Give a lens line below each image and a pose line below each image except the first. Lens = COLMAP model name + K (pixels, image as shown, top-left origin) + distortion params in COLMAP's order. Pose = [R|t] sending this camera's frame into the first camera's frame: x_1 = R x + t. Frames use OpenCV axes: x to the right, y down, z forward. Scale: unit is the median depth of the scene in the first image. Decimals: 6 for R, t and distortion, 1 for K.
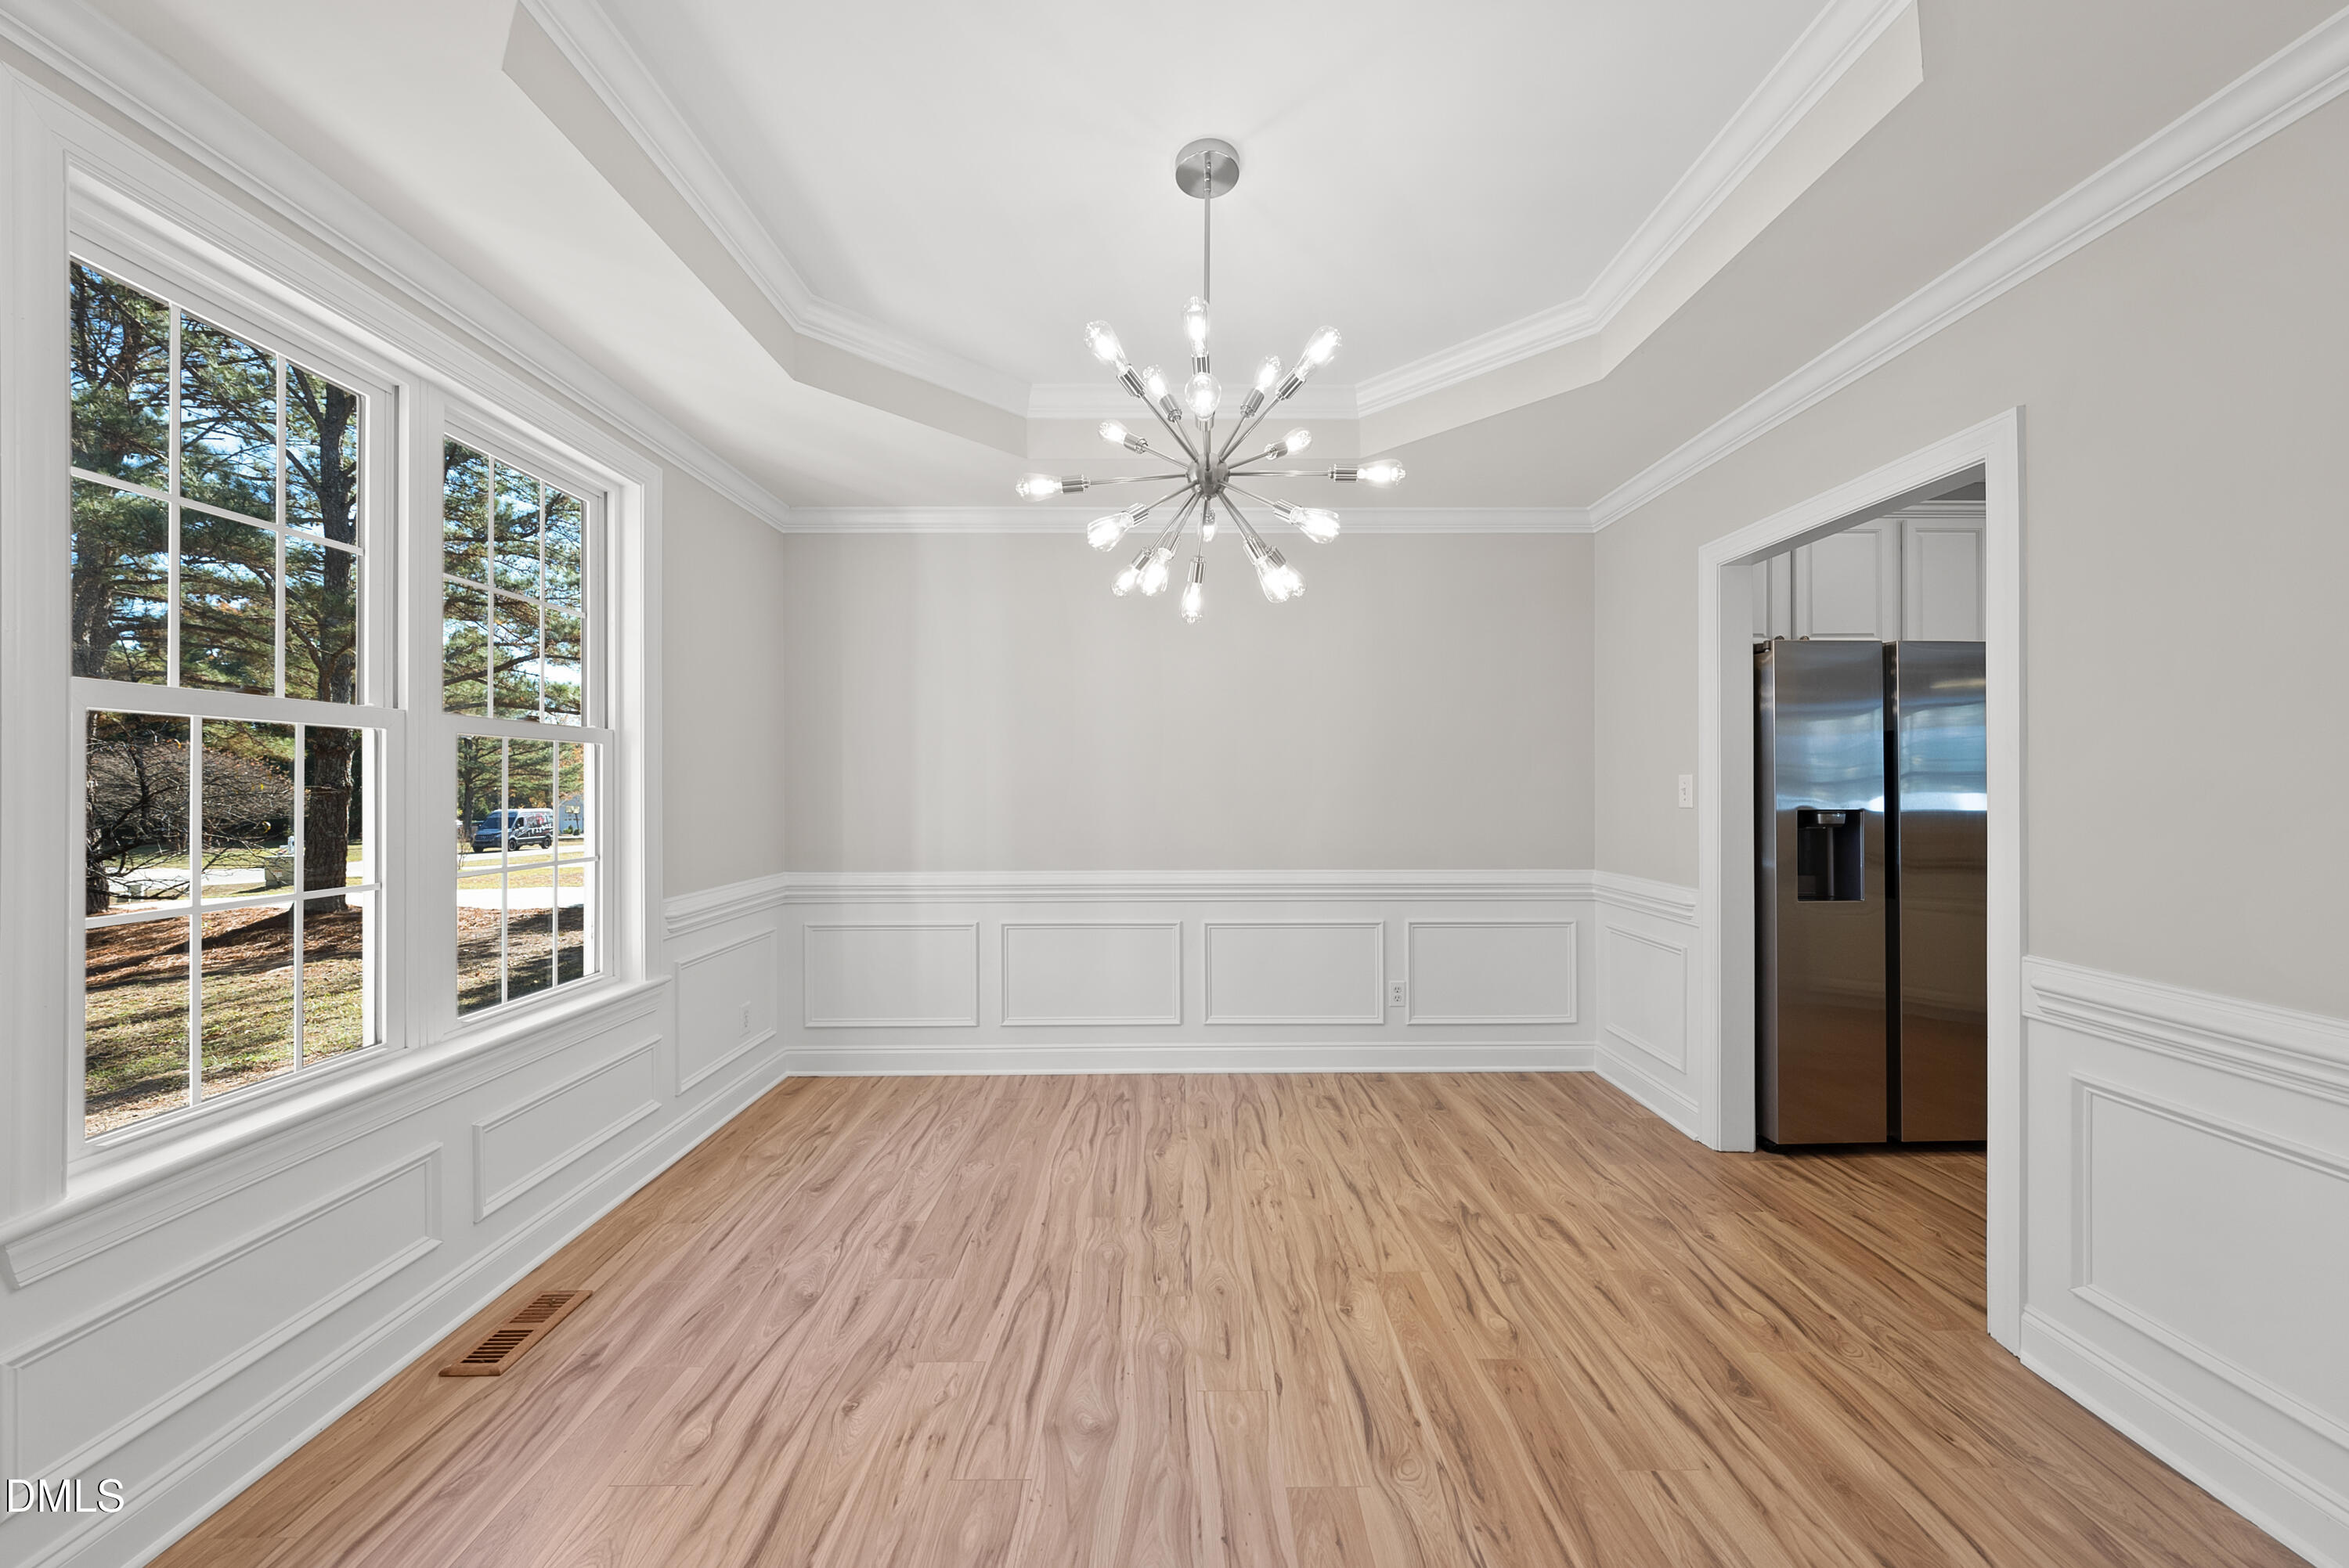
lens RADIAL K [[811.9, 0, 1188.5], [0, 811.9, 782.6], [0, 0, 1]] dist [-0.003046, 0.000911]
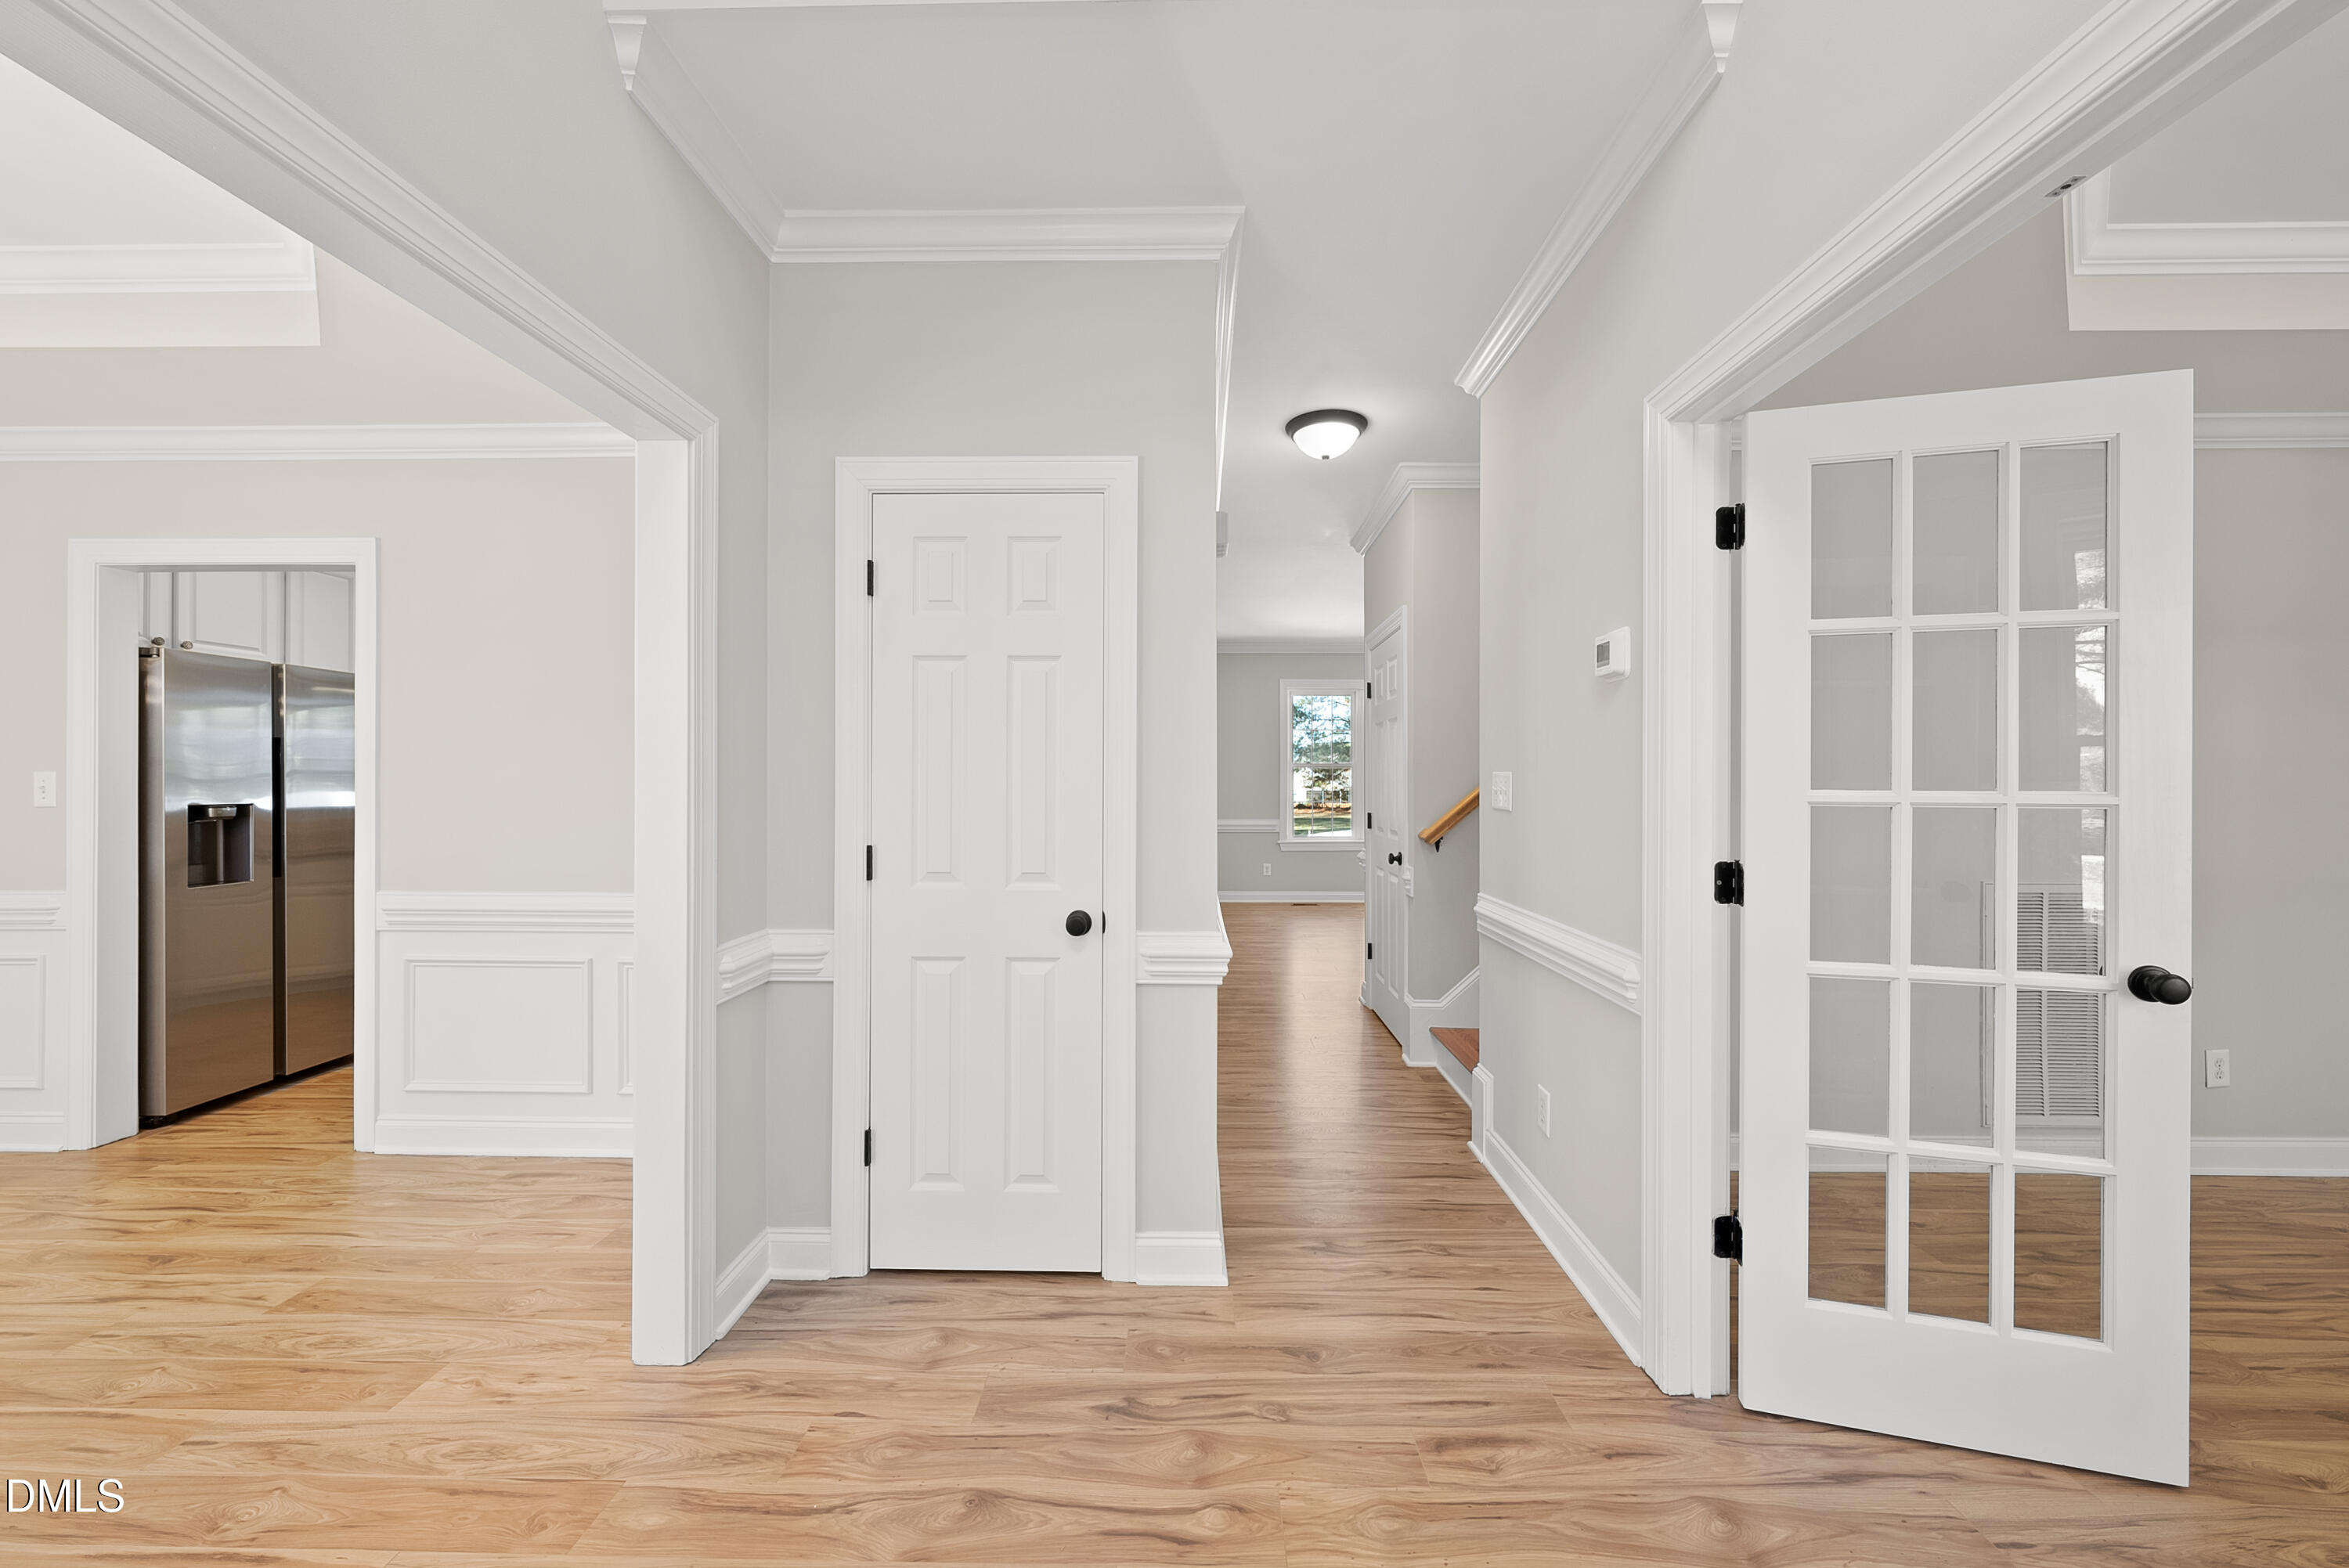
lens RADIAL K [[872.7, 0, 1173.2], [0, 872.7, 784.1], [0, 0, 1]] dist [-0.003188, 0.000519]
pose [[0.039369, -0.000505, 0.999225, -0.581599], [-0.006463, 0.999979, 0.000760, -0.008081], [-0.999204, -0.006488, 0.039364, -0.592579]]
